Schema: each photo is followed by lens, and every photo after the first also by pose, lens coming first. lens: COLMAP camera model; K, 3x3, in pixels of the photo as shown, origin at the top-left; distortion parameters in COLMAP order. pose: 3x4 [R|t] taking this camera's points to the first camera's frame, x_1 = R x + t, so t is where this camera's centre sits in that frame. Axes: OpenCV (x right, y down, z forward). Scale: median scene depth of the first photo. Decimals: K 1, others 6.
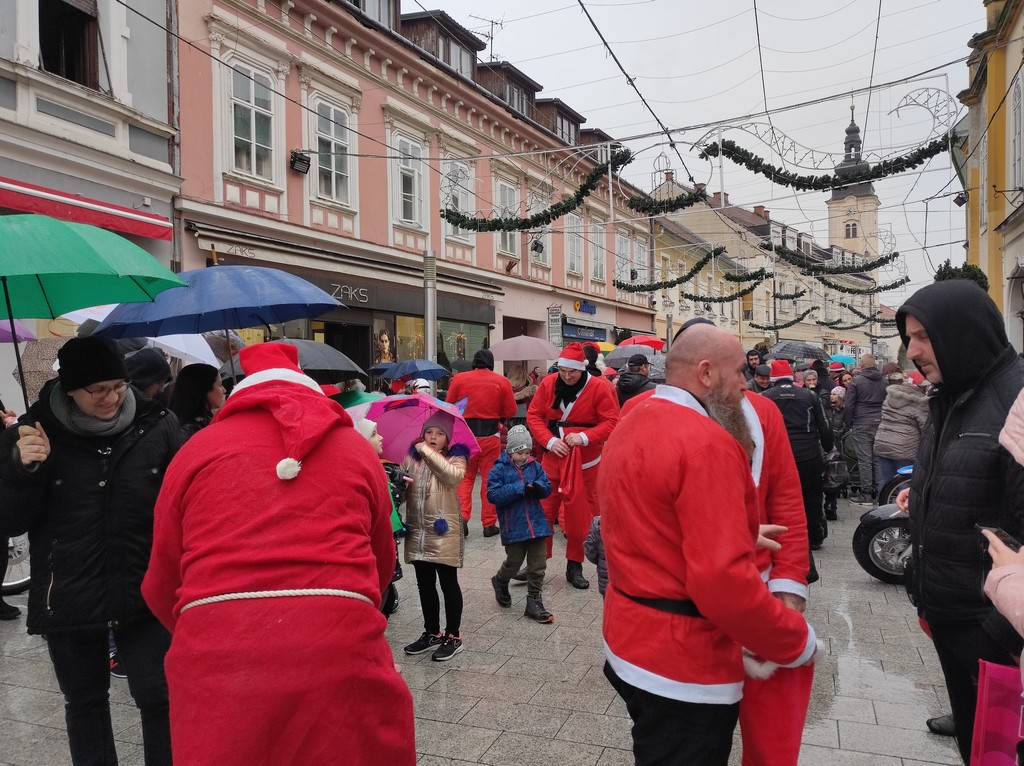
lens RADIAL K [[795.9, 0, 513.5], [0, 795.9, 379.1], [0, 0, 1]] dist [0.050060, -0.044682]
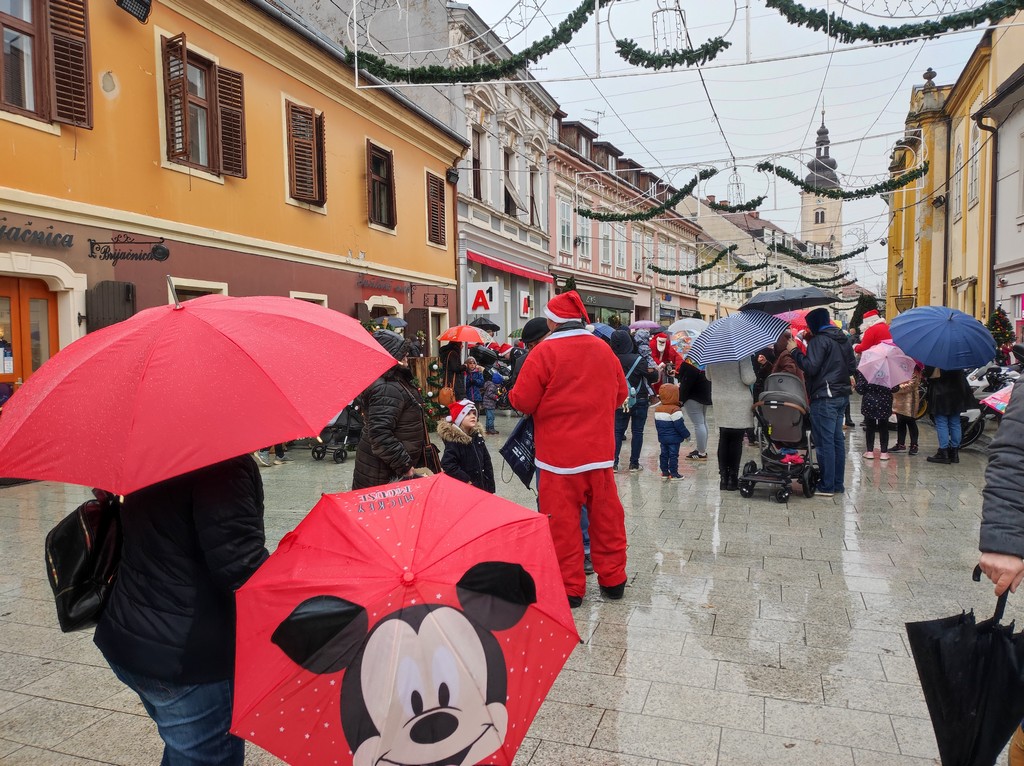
lens RADIAL K [[743.0, 0, 512.6], [0, 743.0, 387.6], [0, 0, 1]] dist [0.053265, -0.037730]
pose [[0.999871, -0.003120, 0.015730, -0.305111], [0.002171, 0.998197, 0.059976, 0.005932], [-0.015889, -0.059935, 0.998076, -0.683070]]
